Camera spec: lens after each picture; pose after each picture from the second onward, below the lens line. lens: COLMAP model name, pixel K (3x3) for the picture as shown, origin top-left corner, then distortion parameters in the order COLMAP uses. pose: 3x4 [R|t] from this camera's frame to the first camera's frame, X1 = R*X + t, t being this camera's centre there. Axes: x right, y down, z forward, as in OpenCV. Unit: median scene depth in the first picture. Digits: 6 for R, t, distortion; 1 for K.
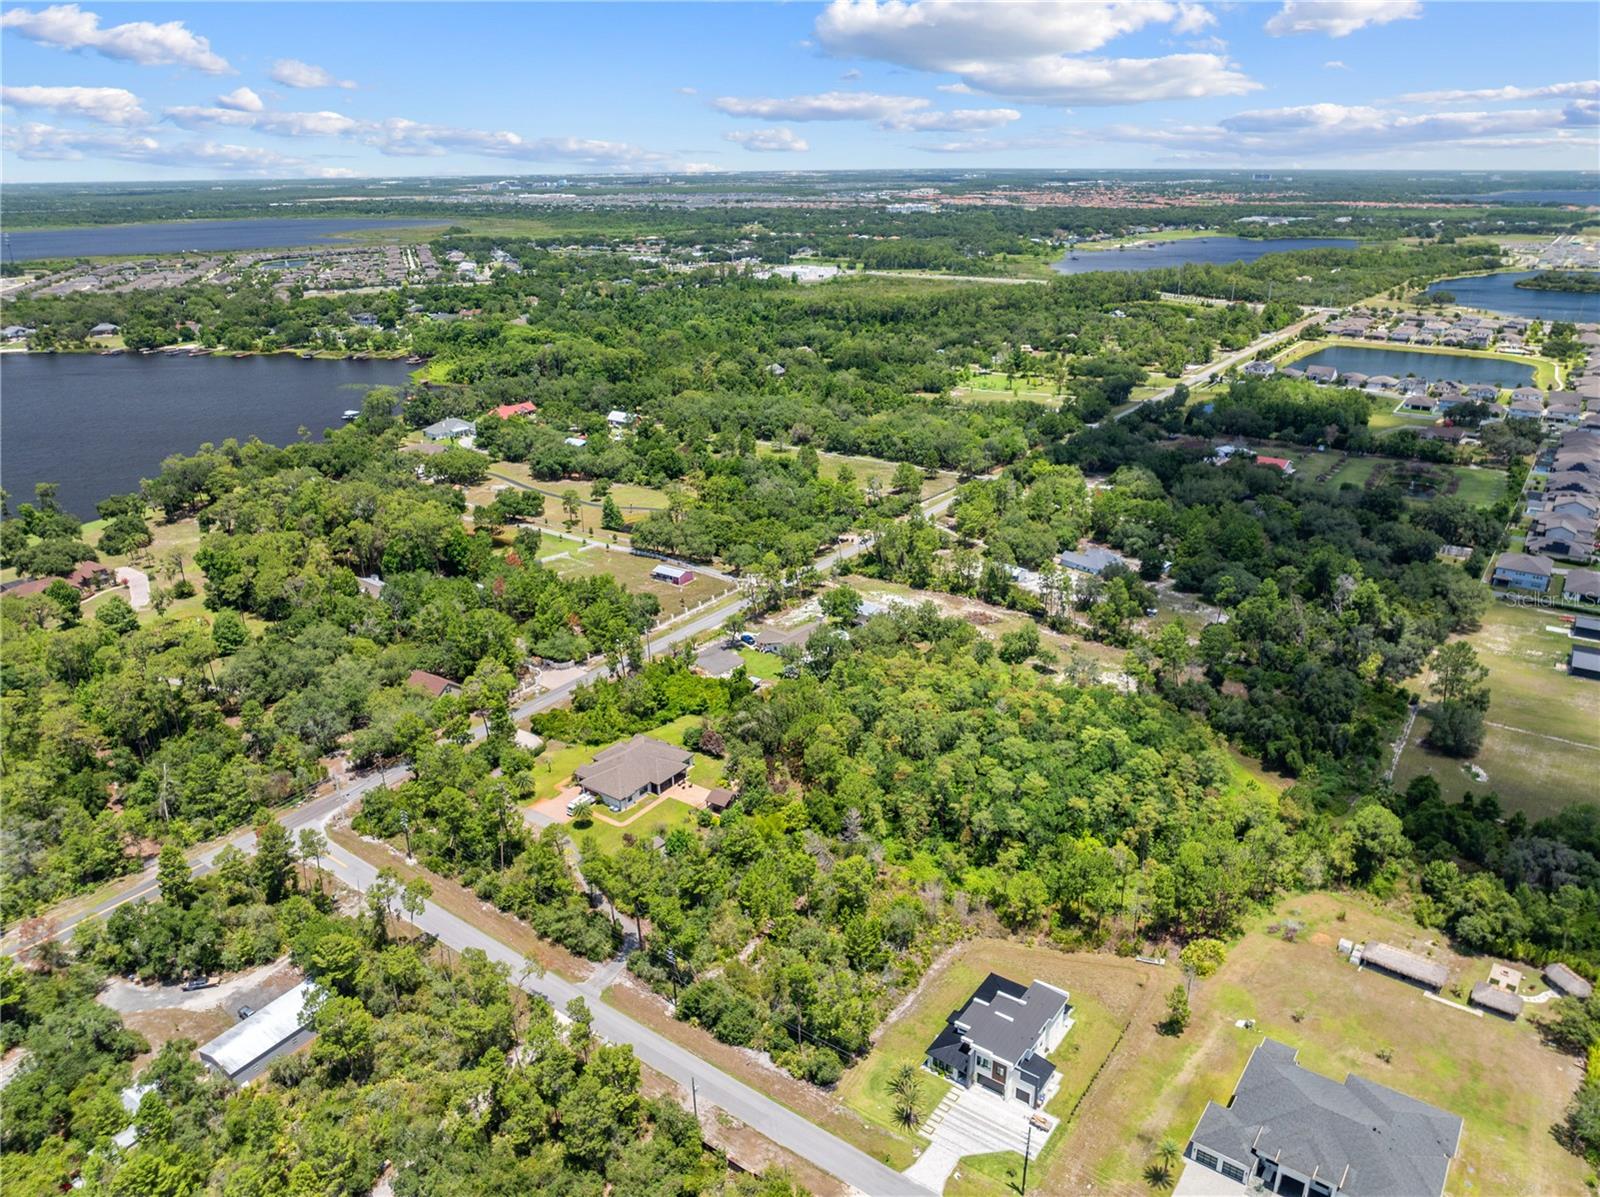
lens RADIAL K [[1127.7, 0, 806.5], [0, 1127.7, 596.1], [0, 0, 1]] dist [-0.039316, 0.010351]
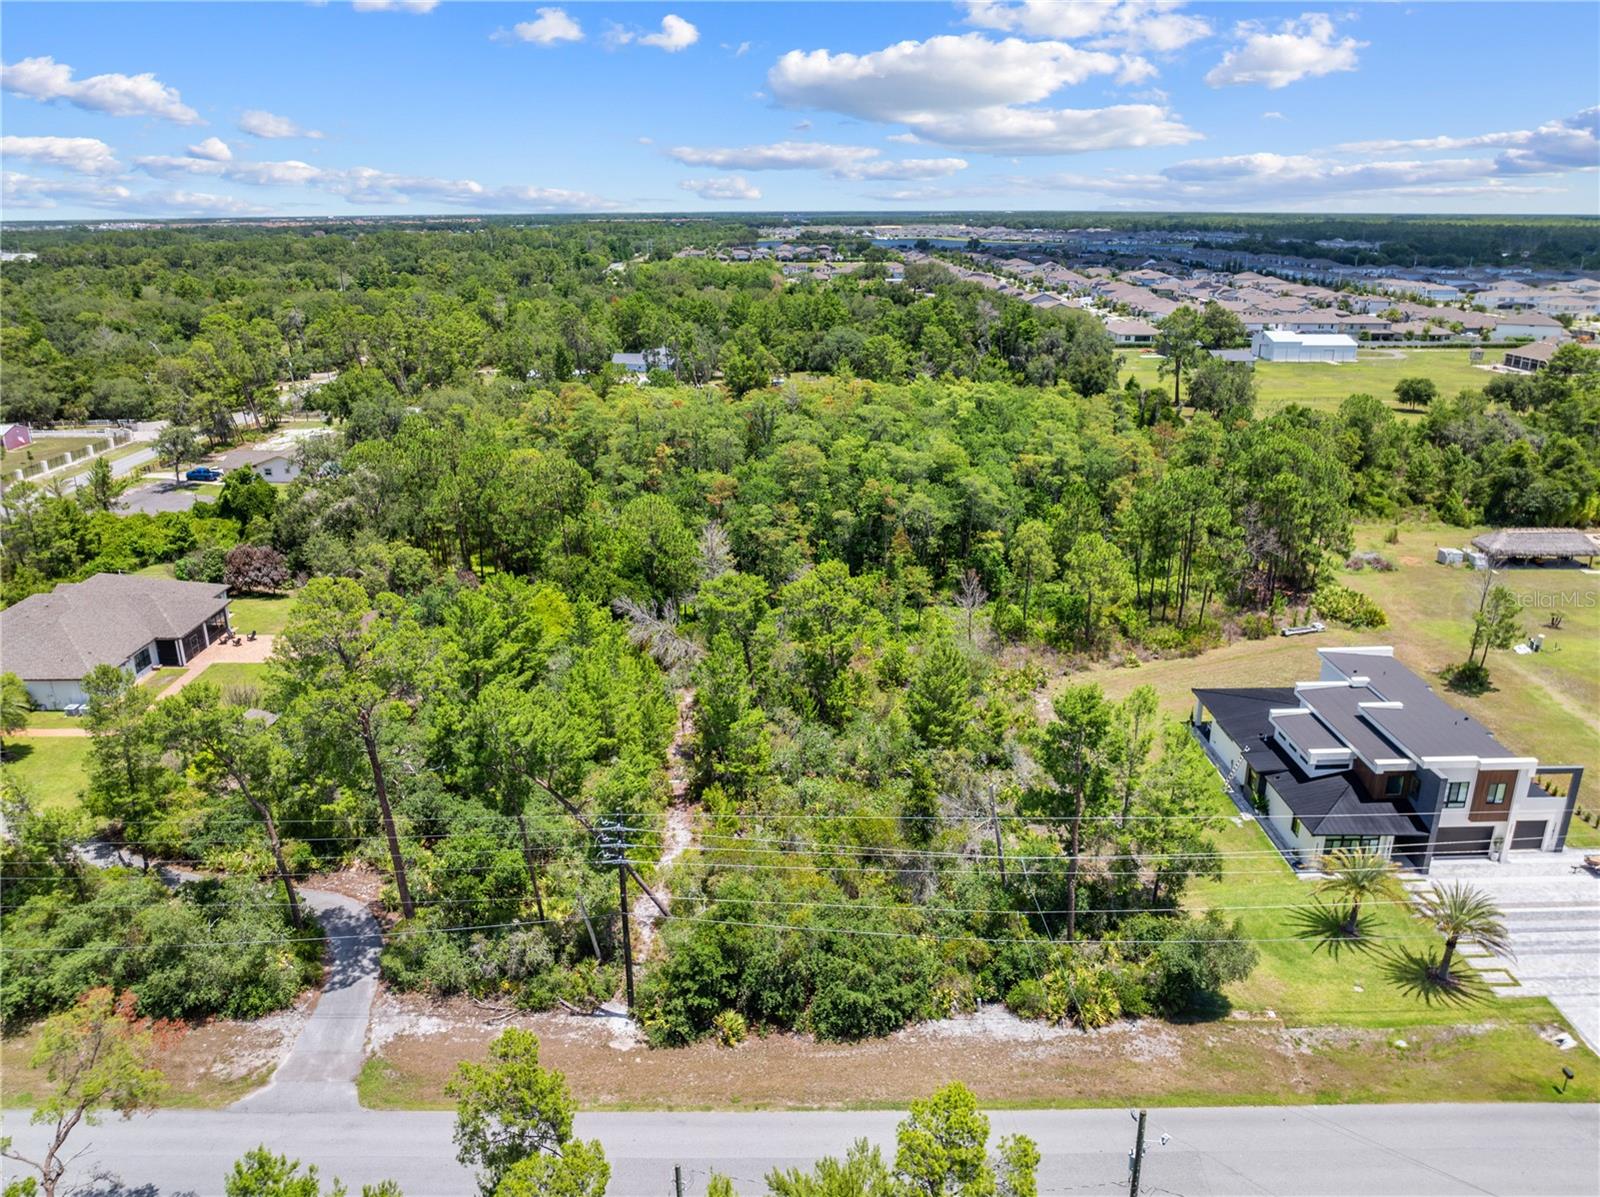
lens RADIAL K [[1127.7, 0, 810.8], [0, 1127.7, 593.0], [0, 0, 1]] dist [-0.039316, 0.010351]
pose [[0.803198, -0.188364, 0.565148, -0.169858], [0.213318, 0.976727, 0.022371, 0.187300], [-0.556209, 0.102588, 0.824686, 0.517499]]
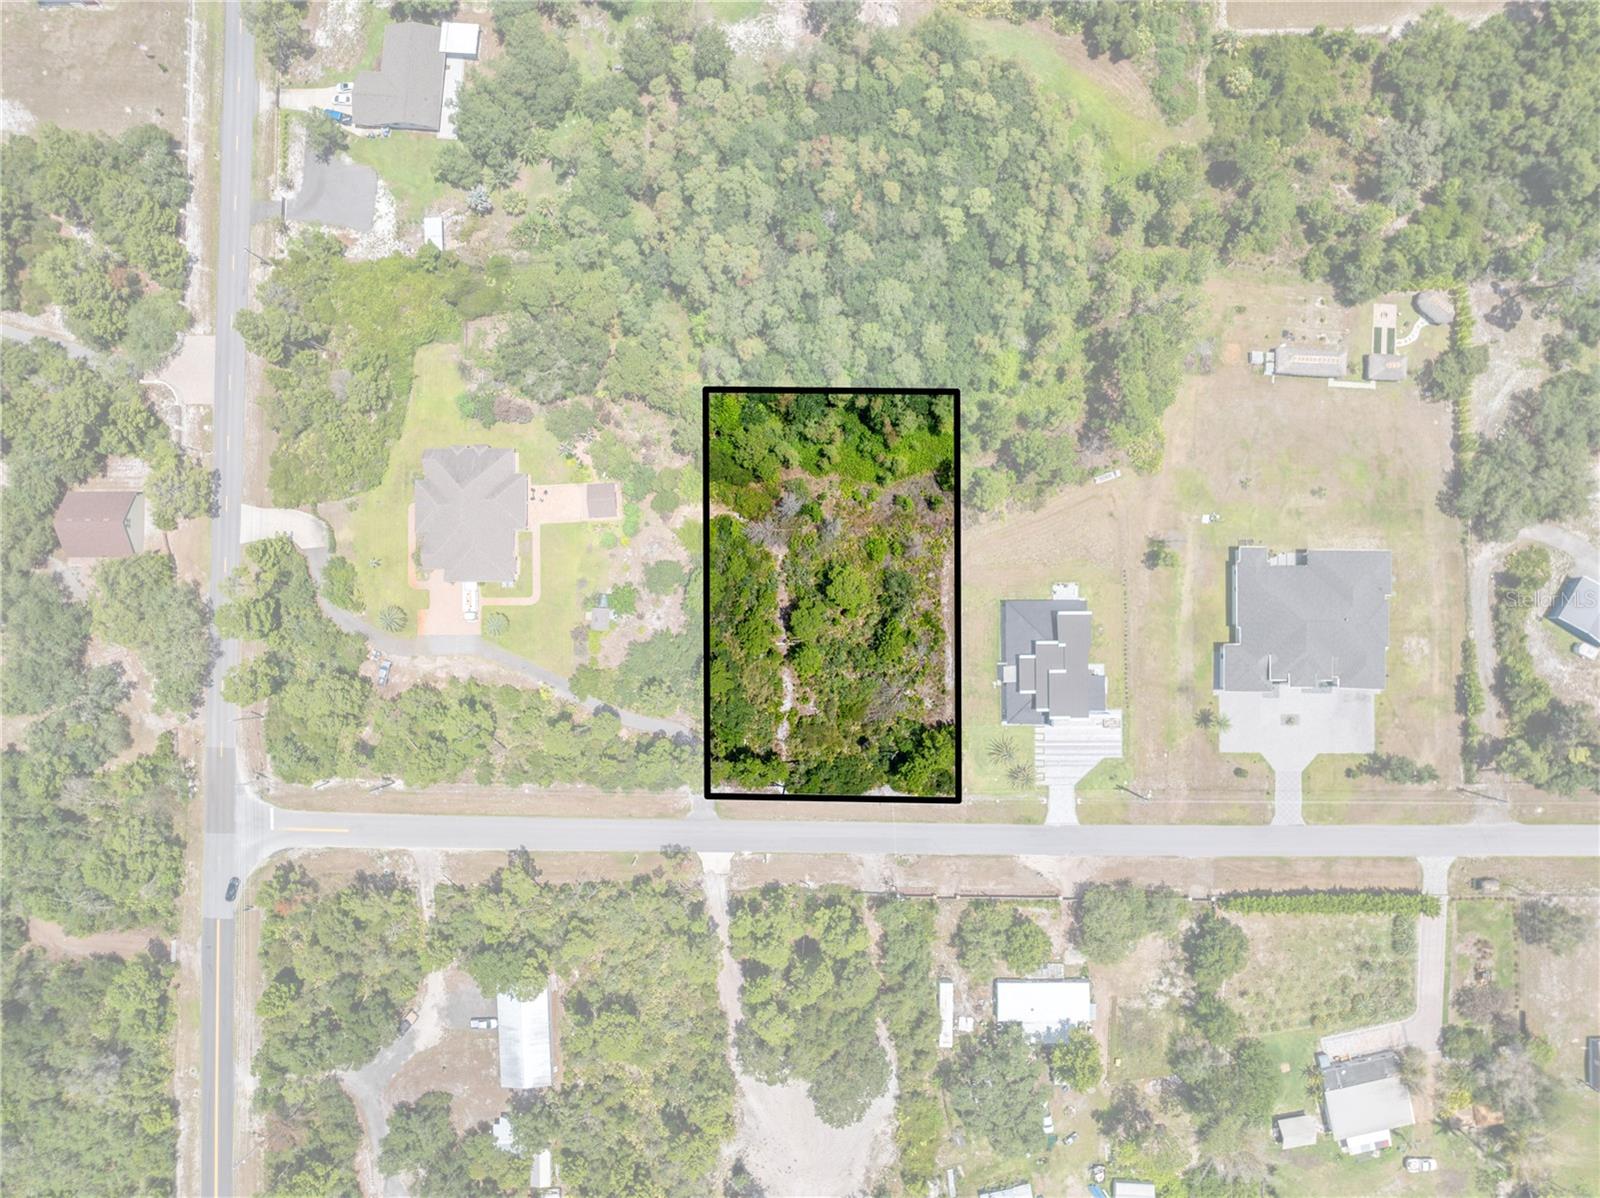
lens RADIAL K [[1127.7, 0, 843.5], [0, 1127.7, 595.4], [0, 0, 1]] dist [-0.039316, 0.010351]
pose [[0.811807, -0.583640, 0.018275, 0.015764], [0.213420, 0.325694, 0.921073, -0.520097], [-0.543527, -0.743833, 0.388961, 0.498925]]
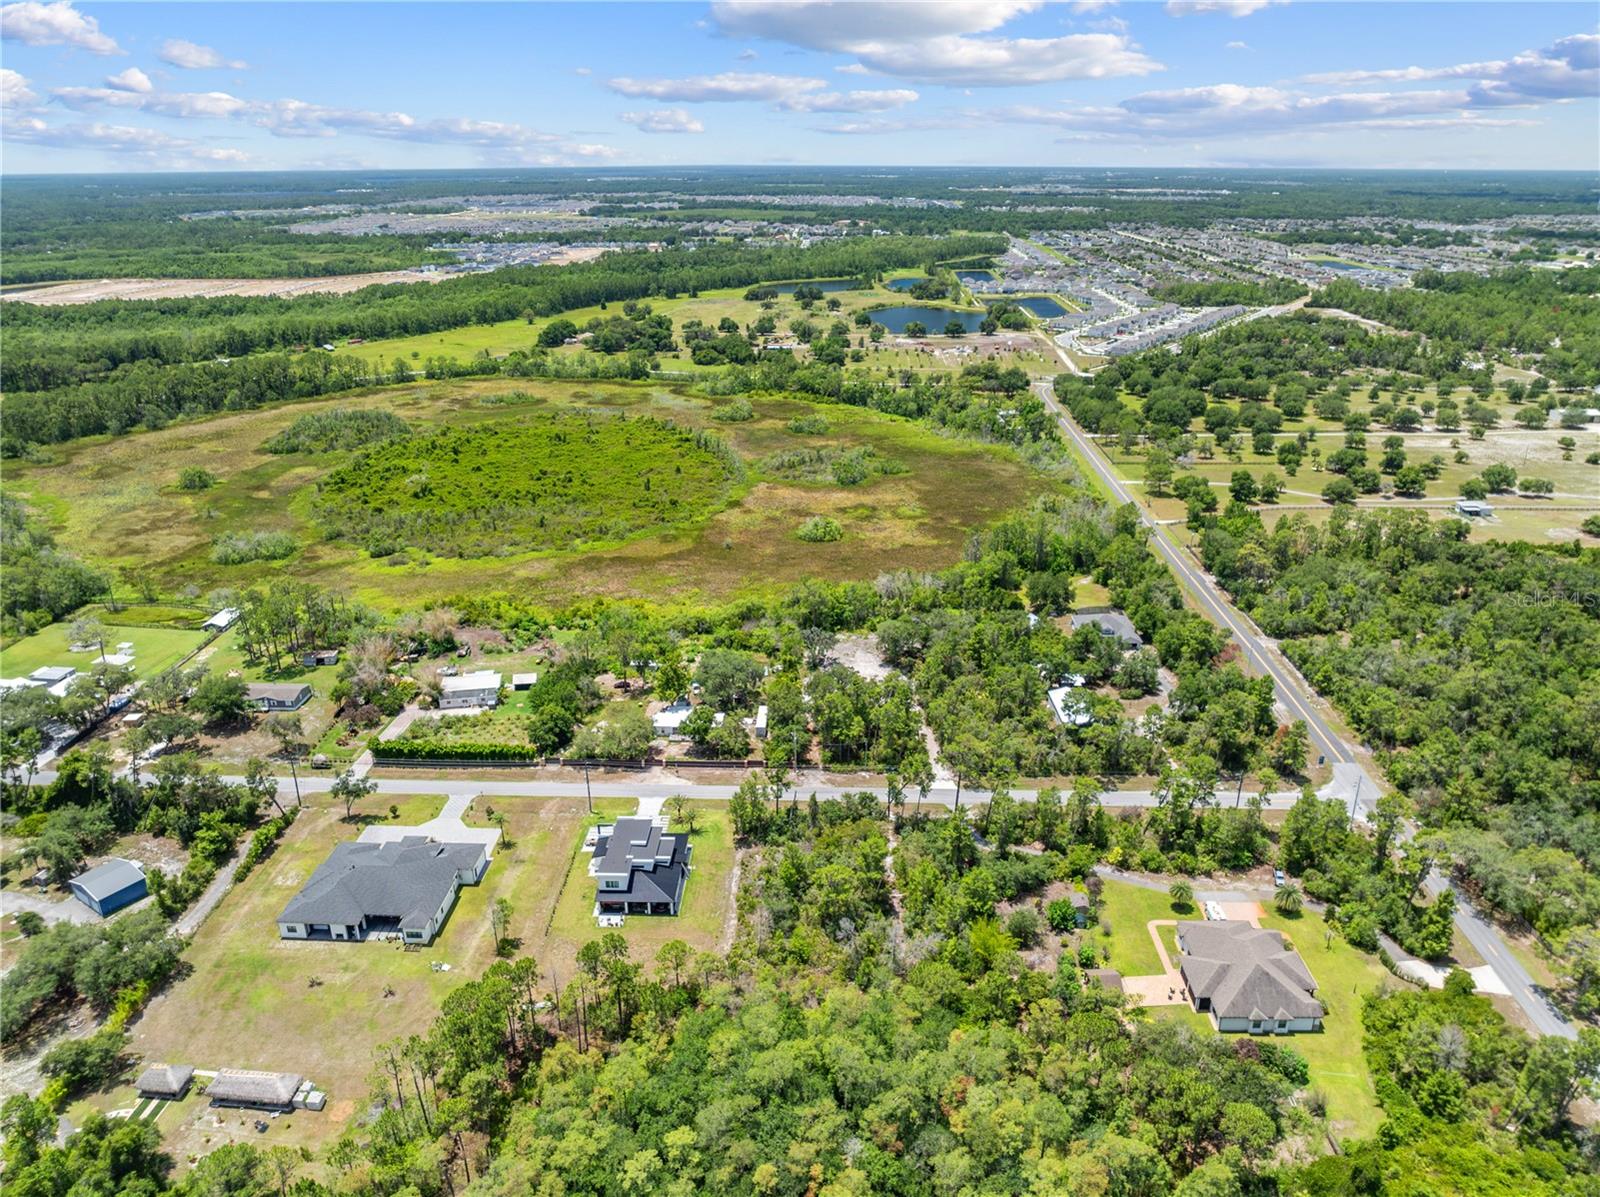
lens RADIAL K [[1127.7, 0, 810.7], [0, 1127.7, 591.7], [0, 0, 1]] dist [-0.039316, 0.010351]
pose [[-0.827623, 0.212070, -0.519680, 0.414450], [-0.194415, 0.760248, 0.619860, -0.439555], [0.526539, 0.614044, -0.587969, 1.137355]]
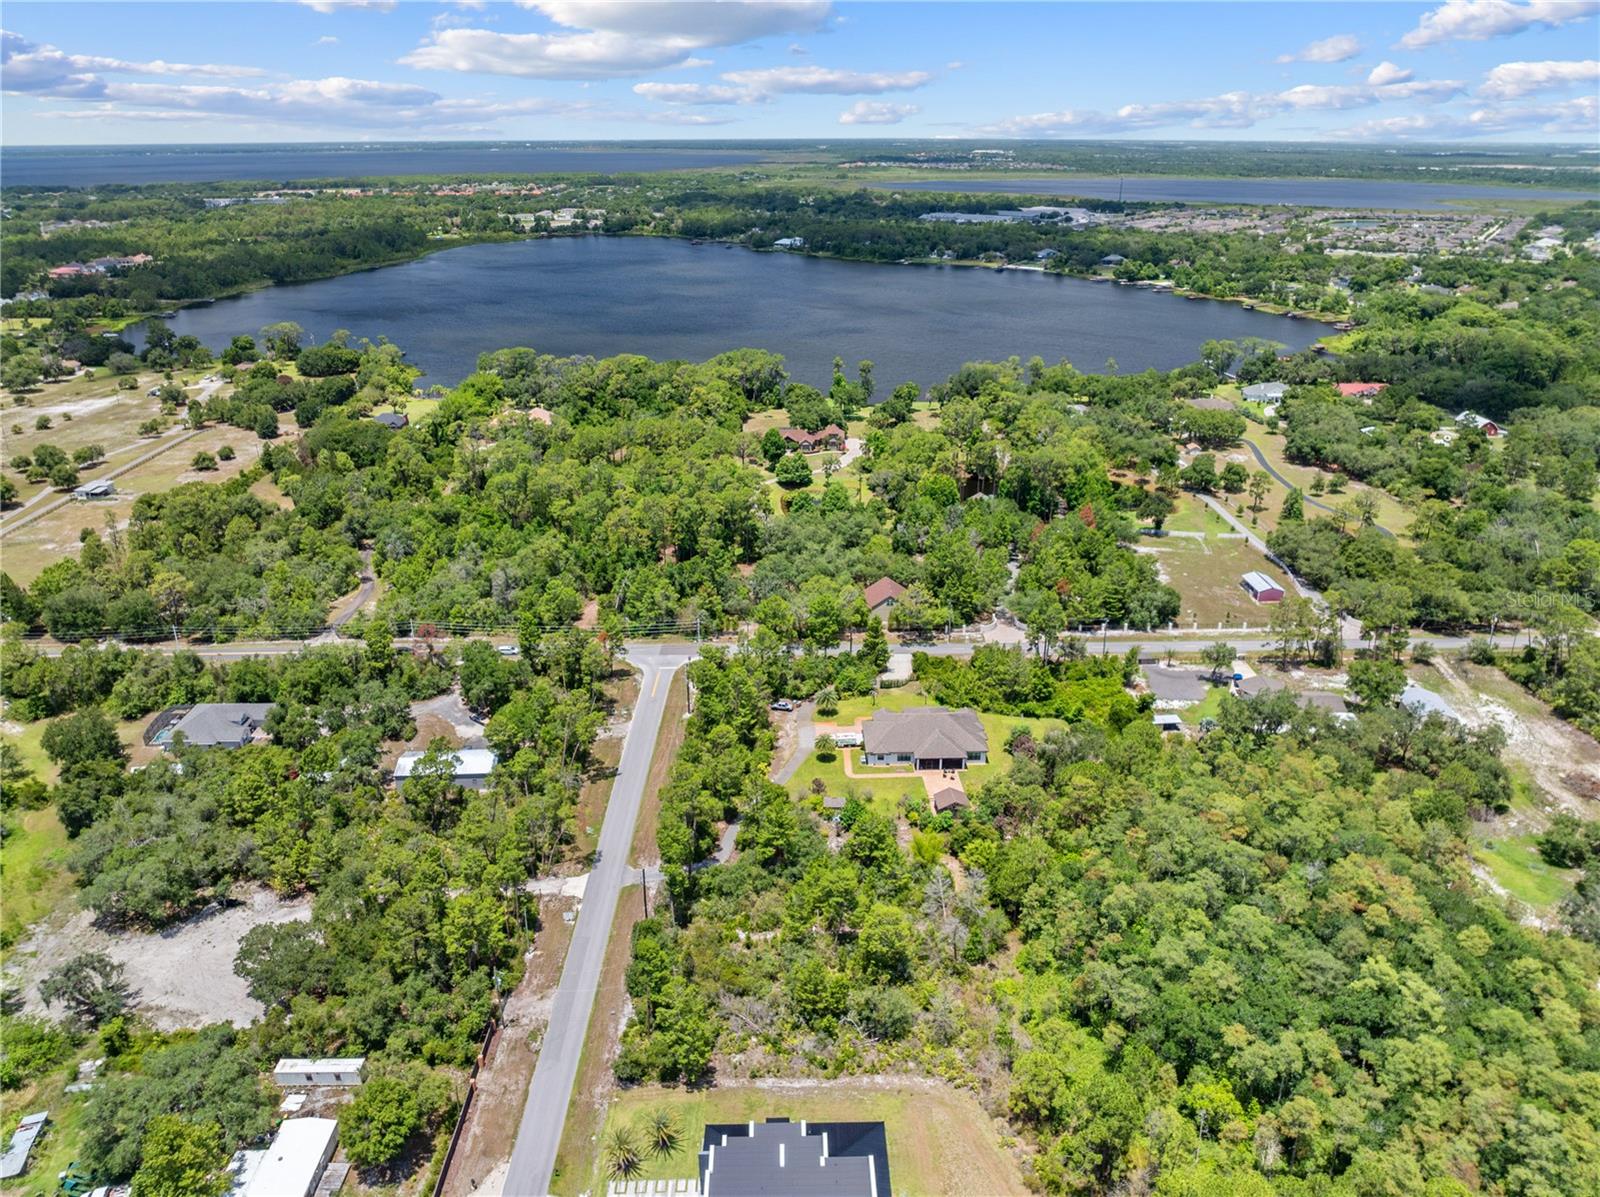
lens RADIAL K [[1127.7, 0, 805.2], [0, 1127.7, 590.2], [0, 0, 1]] dist [-0.039316, 0.010351]
pose [[0.595765, 0.310893, -0.740547, 0.428227], [-0.293300, 0.942579, 0.159751, -0.074392], [0.747690, 0.122028, 0.652740, 0.324196]]
